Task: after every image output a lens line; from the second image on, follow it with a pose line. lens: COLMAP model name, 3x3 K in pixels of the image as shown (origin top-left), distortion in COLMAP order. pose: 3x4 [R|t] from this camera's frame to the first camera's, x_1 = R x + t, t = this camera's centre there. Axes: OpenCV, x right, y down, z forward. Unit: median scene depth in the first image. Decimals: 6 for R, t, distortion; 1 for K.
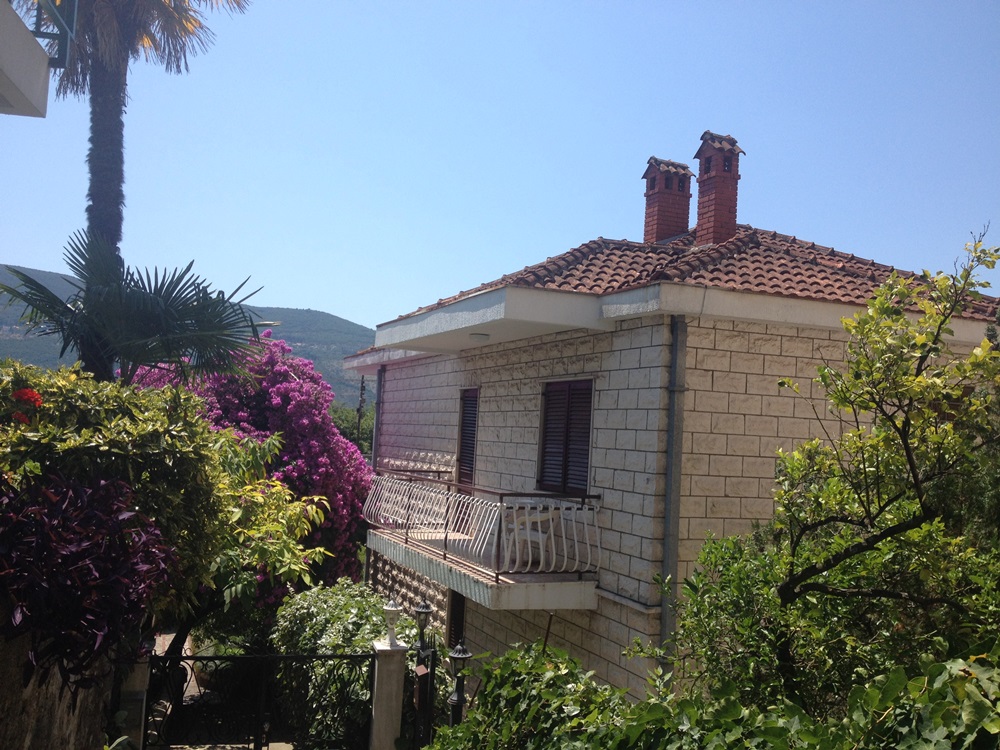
lens RADIAL K [[959.0, 0, 513.2], [0, 959.0, 375.6], [0, 0, 1]] dist [0.138878, -0.294388]
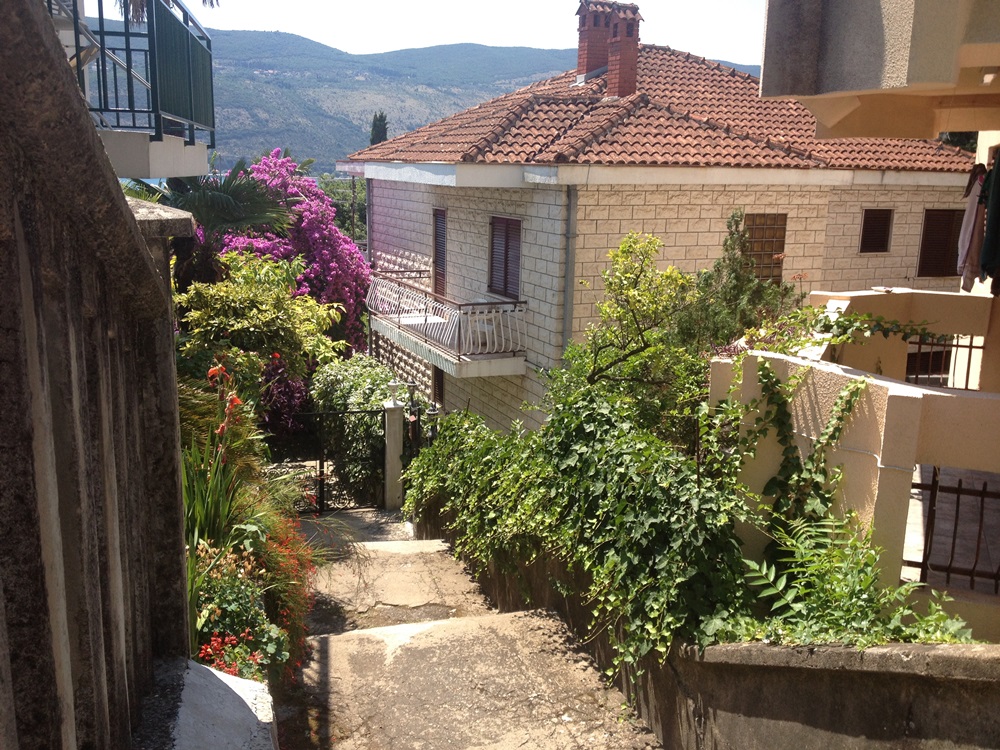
lens RADIAL K [[959.0, 0, 513.2], [0, 959.0, 375.6], [0, 0, 1]] dist [0.138878, -0.294388]
pose [[0.999488, -0.031615, 0.004967, 0.060357], [0.029072, 0.961839, 0.272068, -0.176682], [-0.013379, -0.271785, 0.962265, -0.484065]]
